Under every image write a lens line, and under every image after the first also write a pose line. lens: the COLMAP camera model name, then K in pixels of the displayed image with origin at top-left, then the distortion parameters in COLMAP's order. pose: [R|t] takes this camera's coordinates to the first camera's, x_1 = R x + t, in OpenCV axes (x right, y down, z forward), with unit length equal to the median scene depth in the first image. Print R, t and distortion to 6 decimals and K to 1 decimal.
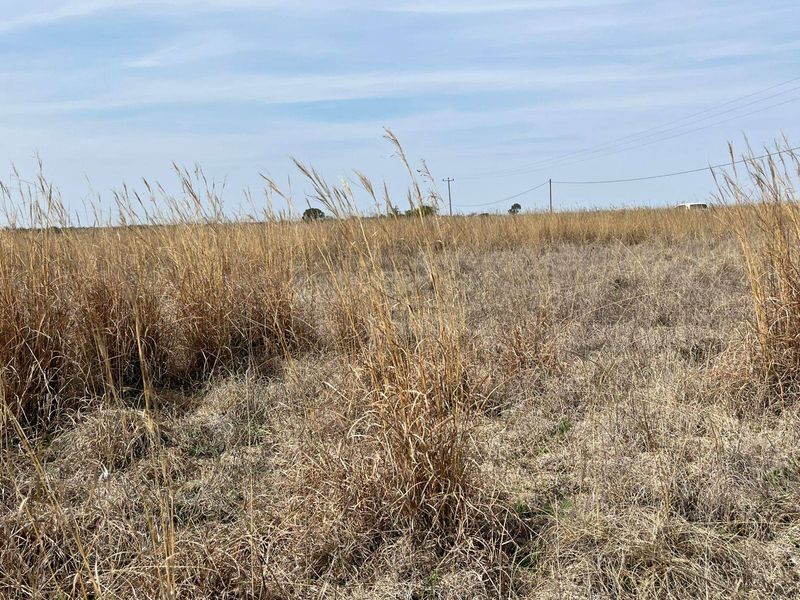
lens RADIAL K [[328.4, 0, 401.7], [0, 328.4, 296.3], [0, 0, 1]] dist [0.001463, 0.000471]
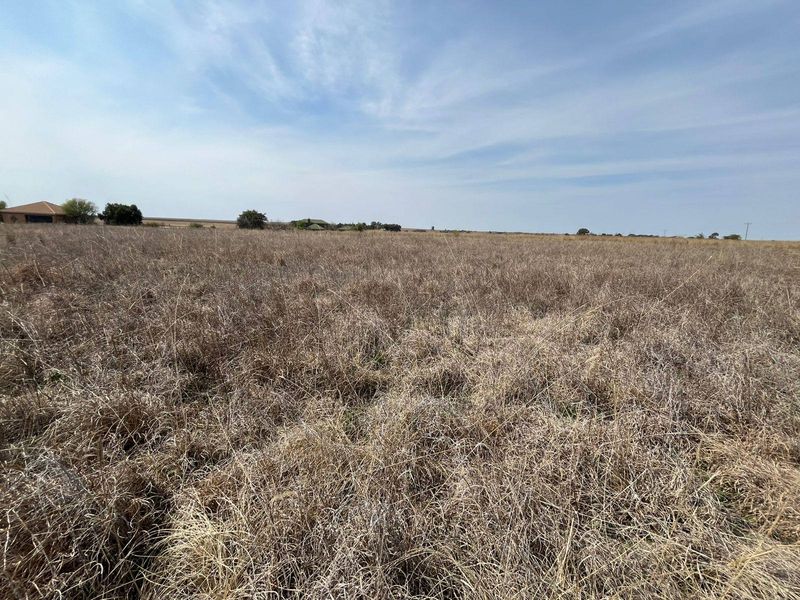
lens RADIAL K [[328.4, 0, 396.3], [0, 328.4, 297.5], [0, 0, 1]] dist [0.001463, 0.000471]
pose [[0.939891, 0.094963, -0.328003, -0.607090], [-0.158292, 0.972280, -0.172092, 0.595934], [0.302569, 0.213668, 0.928869, -0.963156]]
